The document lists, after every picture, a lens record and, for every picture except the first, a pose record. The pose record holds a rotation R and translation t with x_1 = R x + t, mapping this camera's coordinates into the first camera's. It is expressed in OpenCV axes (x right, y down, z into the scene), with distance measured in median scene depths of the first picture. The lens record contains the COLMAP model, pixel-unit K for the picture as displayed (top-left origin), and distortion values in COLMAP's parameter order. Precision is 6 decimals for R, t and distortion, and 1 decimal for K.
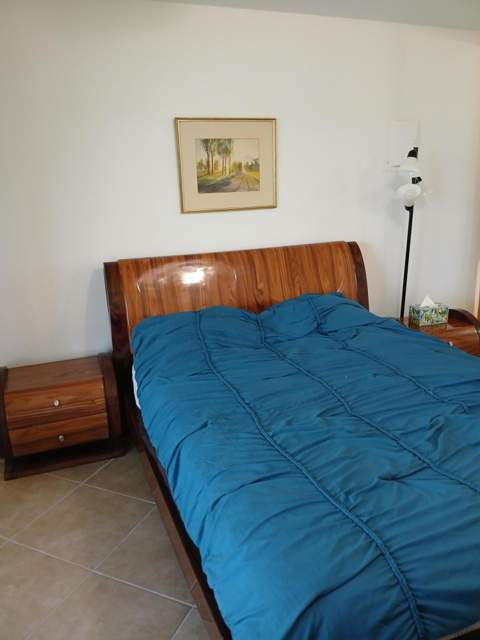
lens RADIAL K [[487.8, 0, 242.1], [0, 487.8, 328.5], [0, 0, 1]] dist [0.091323, -0.217545]
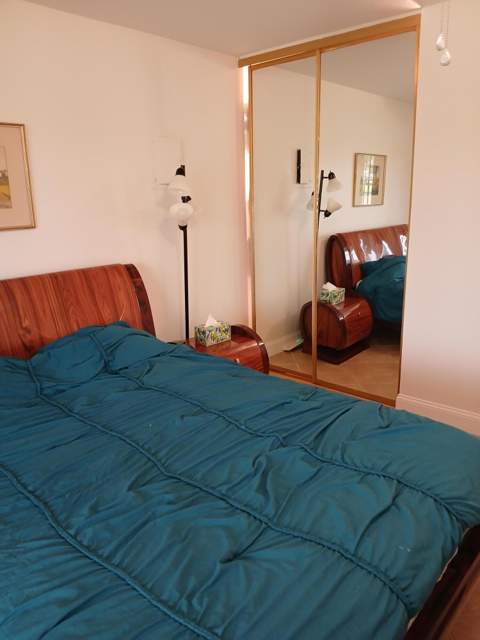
lens RADIAL K [[487.8, 0, 242.1], [0, 487.8, 328.5], [0, 0, 1]] dist [0.091323, -0.217545]
pose [[0.890680, -0.101535, 0.443147, -0.006588], [0.114460, 0.993425, -0.002436, -0.035509], [-0.439986, 0.052893, 0.896445, 0.105917]]
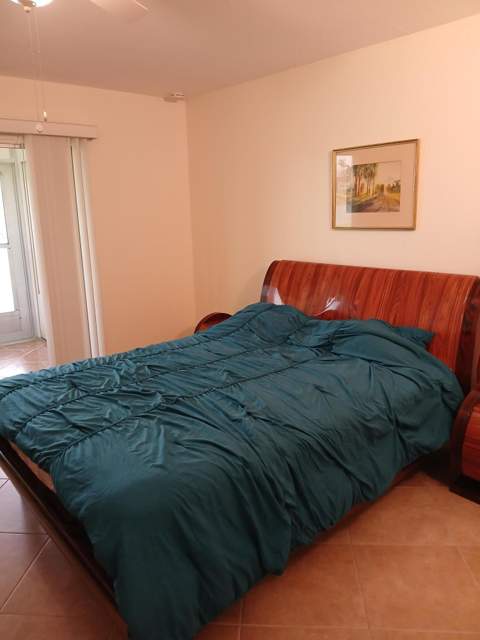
lens RADIAL K [[487.8, 0, 242.1], [0, 487.8, 328.5], [0, 0, 1]] dist [0.091323, -0.217545]
pose [[0.342376, 0.252929, -0.904879, 0.938164], [-0.250184, 0.952856, 0.171678, -0.155387], [0.905642, 0.167607, 0.389514, 0.383711]]
